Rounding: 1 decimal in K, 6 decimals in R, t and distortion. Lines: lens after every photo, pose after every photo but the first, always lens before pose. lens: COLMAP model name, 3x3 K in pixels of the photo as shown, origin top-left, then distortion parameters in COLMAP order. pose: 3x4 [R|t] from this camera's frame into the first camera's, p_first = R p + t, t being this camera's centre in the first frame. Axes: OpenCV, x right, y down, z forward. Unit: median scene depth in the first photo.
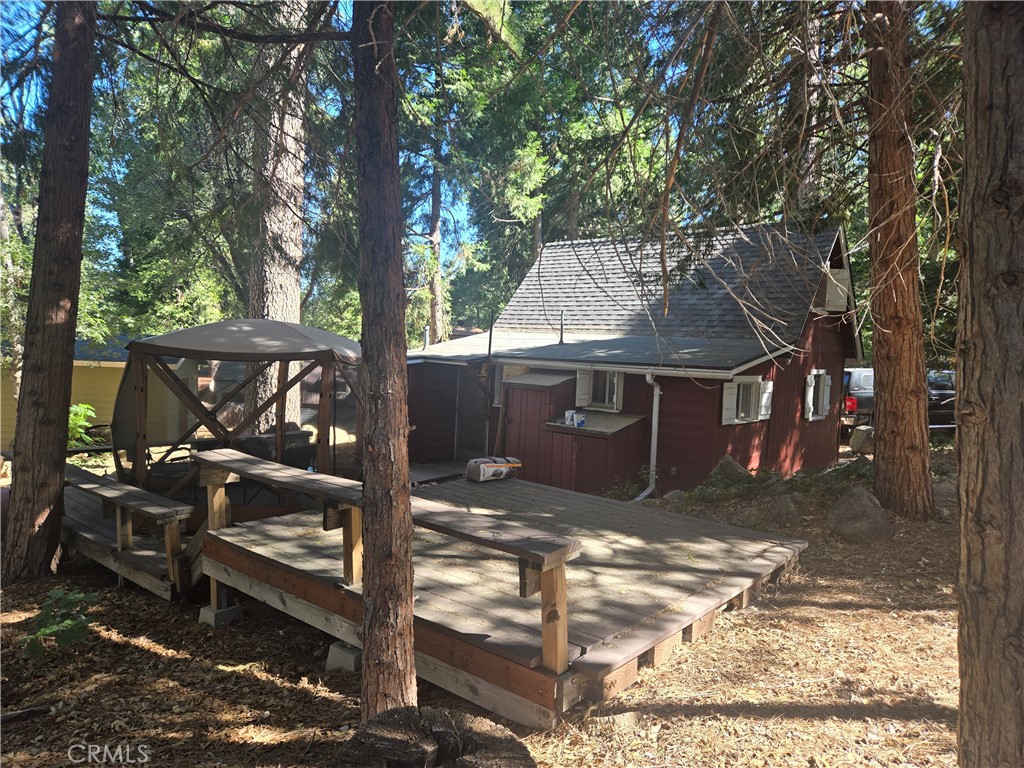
lens RADIAL K [[682.6, 0, 512.0], [0, 682.6, 384.0], [0, 0, 1]] dist [0.096893, -0.085755]
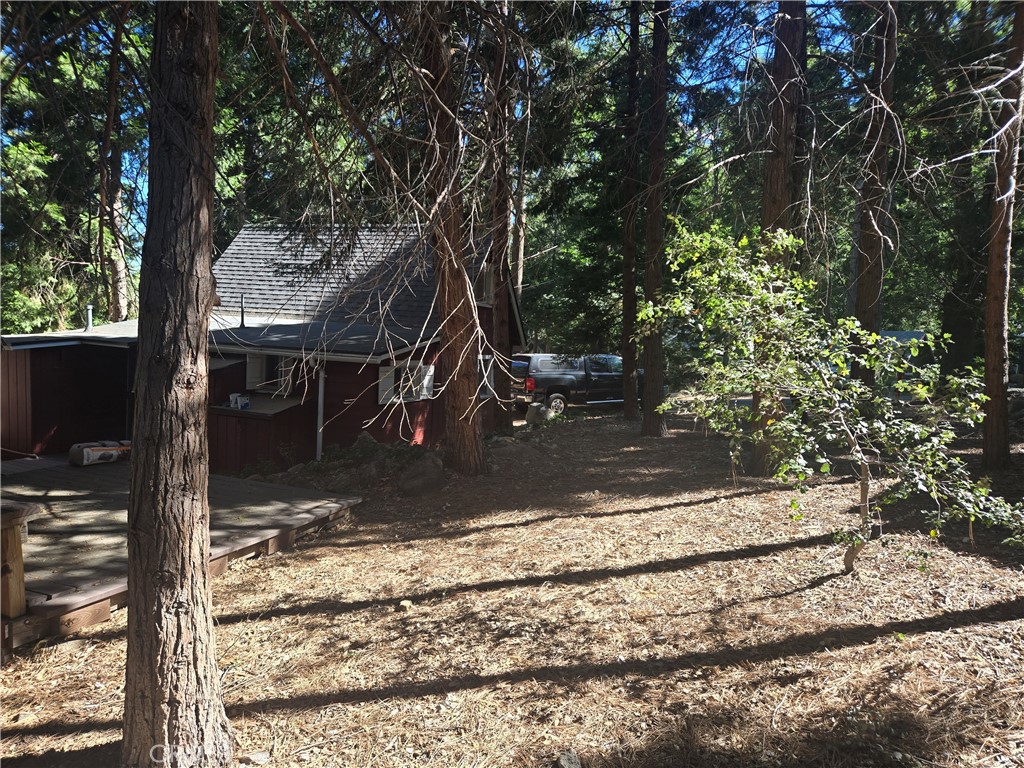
lens RADIAL K [[682.6, 0, 512.0], [0, 682.6, 384.0], [0, 0, 1]] dist [0.096893, -0.085755]
pose [[0.946151, -0.008803, 0.323605, 0.149093], [0.000421, 0.999663, 0.025962, -0.002551], [-0.323725, -0.024427, 0.945836, -0.119377]]
